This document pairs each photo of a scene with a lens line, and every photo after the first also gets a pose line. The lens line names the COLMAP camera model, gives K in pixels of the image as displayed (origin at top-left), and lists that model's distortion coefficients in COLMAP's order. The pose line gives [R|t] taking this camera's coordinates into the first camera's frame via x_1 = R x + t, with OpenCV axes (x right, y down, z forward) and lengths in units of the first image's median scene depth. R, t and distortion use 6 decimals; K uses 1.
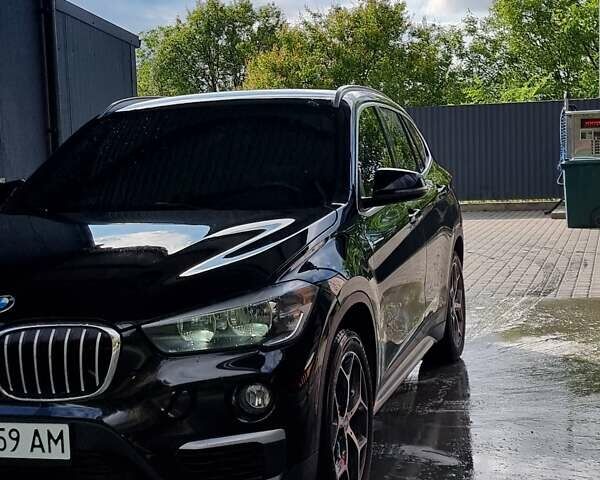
lens RADIAL K [[1151.1, 0, 300.0], [0, 1151.1, 240.0], [0, 0, 1]] dist [0.109854, 0.073242]
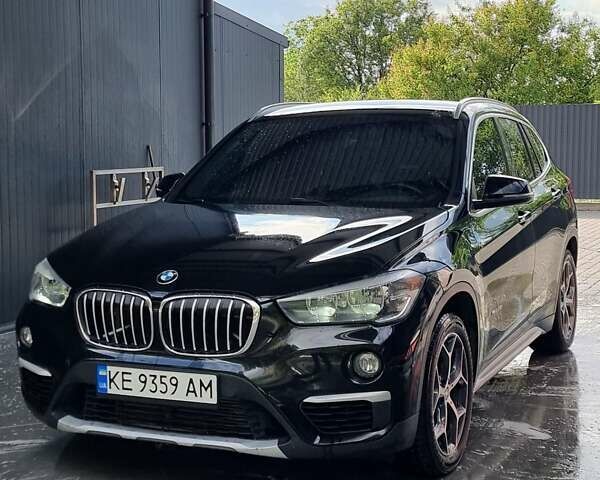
lens RADIAL K [[1151.1, 0, 300.0], [0, 1151.1, 240.0], [0, 0, 1]] dist [0.109854, 0.073242]
pose [[0.991728, 0.044194, -0.120506, 0.024102], [-0.042962, 0.998995, 0.012806, -0.004962], [0.120950, -0.007523, 0.992630, -0.161896]]
